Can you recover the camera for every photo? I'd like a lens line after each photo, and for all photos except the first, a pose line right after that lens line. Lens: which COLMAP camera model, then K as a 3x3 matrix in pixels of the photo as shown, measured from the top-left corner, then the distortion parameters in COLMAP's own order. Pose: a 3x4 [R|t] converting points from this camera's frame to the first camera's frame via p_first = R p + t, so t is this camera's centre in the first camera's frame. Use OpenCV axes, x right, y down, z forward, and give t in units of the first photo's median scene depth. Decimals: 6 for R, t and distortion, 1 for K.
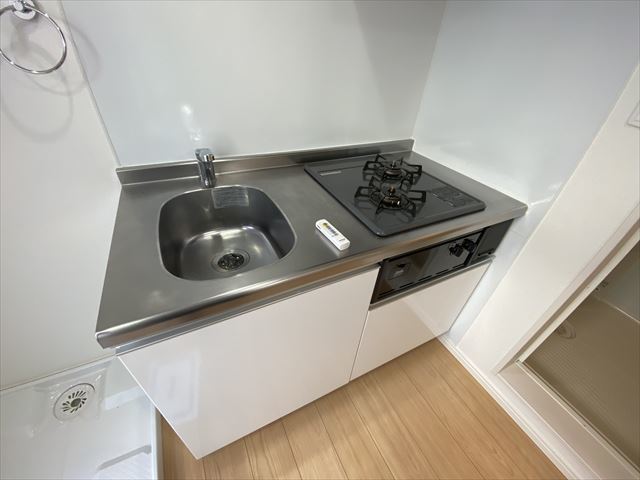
lens RADIAL K [[262.9, 0, 320.0], [0, 262.9, 240.0], [0, 0, 1]] dist [0.031656, -0.019885]
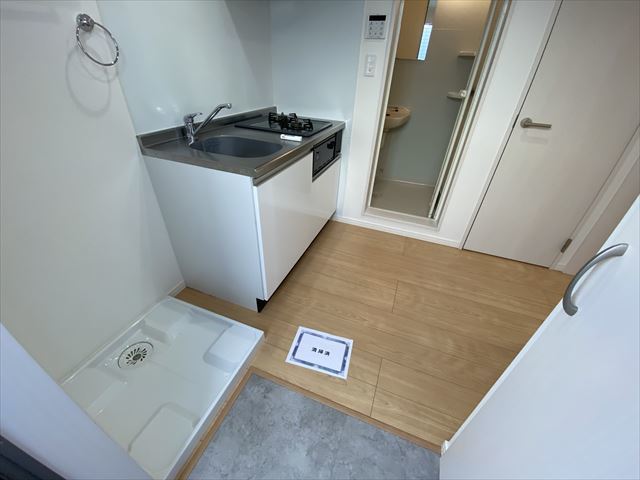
lens RADIAL K [[262.9, 0, 320.0], [0, 262.9, 240.0], [0, 0, 1]] dist [0.031656, -0.019885]
pose [[0.738842, -0.396987, 0.544531, -0.996932], [0.404488, 0.907557, 0.112822, 0.448288], [-0.538982, 0.136898, 0.831118, -0.597149]]
